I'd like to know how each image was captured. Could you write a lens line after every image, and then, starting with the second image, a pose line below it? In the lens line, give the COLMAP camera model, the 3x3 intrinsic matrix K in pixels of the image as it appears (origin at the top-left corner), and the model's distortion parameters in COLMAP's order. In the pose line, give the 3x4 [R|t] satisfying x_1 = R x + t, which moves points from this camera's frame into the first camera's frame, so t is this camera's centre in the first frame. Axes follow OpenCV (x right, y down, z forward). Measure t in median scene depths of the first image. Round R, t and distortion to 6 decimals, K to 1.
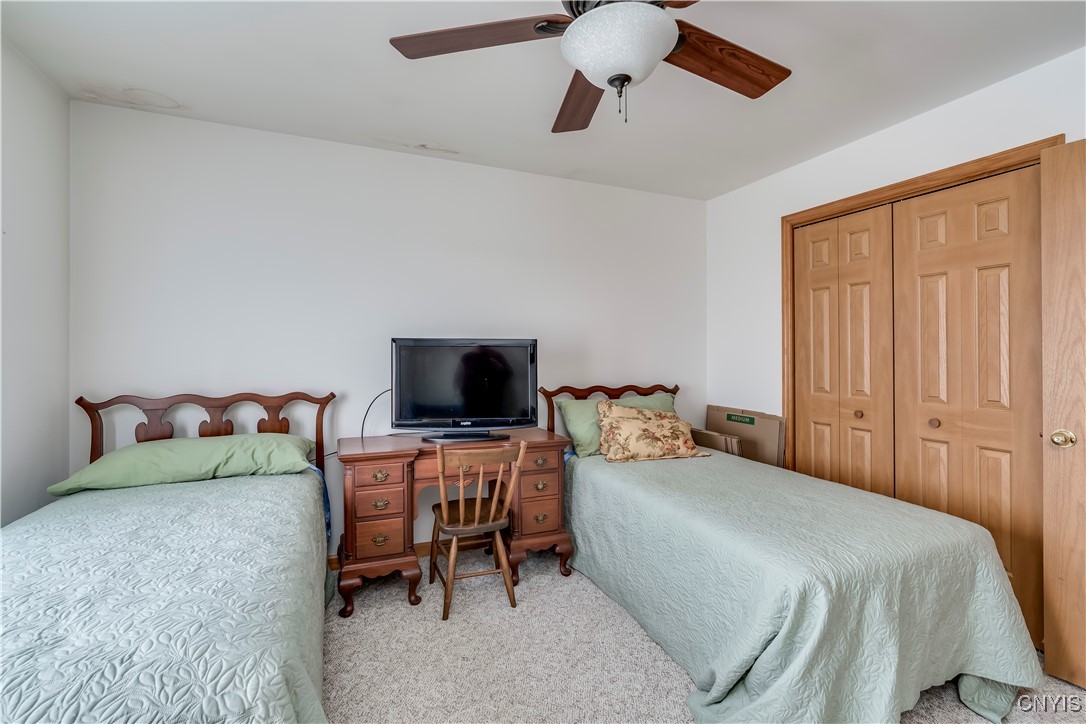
lens RADIAL K [[511.5, 0, 535.3], [0, 511.5, 355.4], [0, 0, 1]] dist [-0.002285, -0.000355]
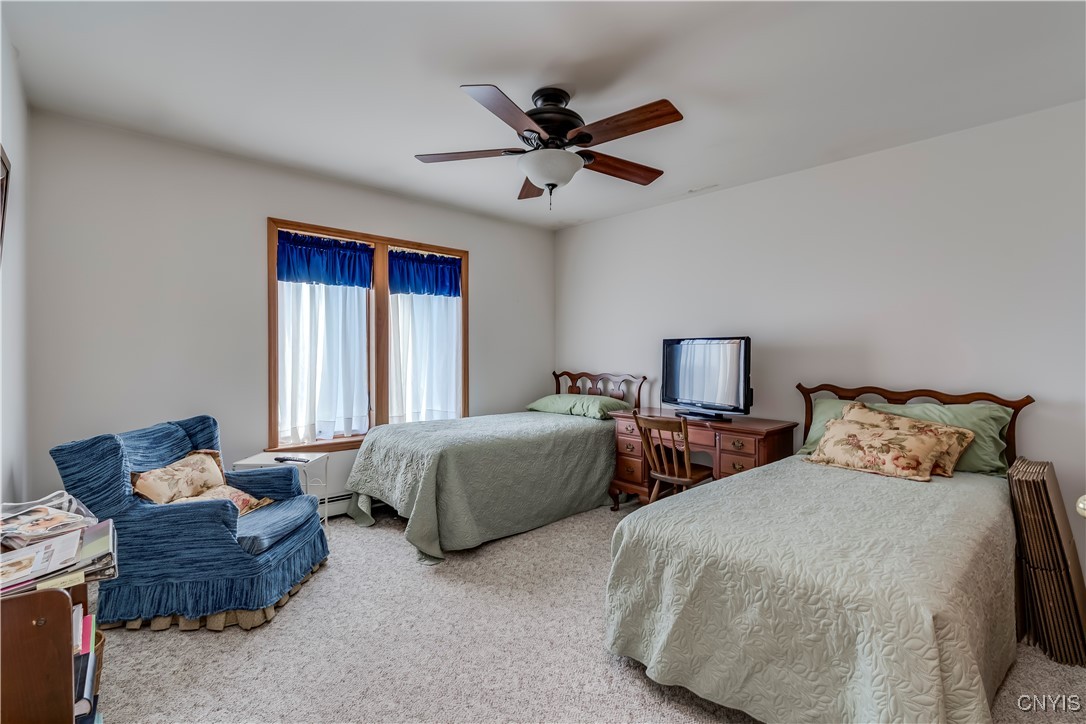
lens RADIAL K [[511.5, 0, 535.3], [0, 511.5, 355.4], [0, 0, 1]] dist [-0.002285, -0.000355]
pose [[0.300705, 0.008520, -0.953679, 0.930845], [0.003986, 0.999940, 0.010190, -0.007054], [0.953709, -0.006866, 0.300653, 0.207783]]
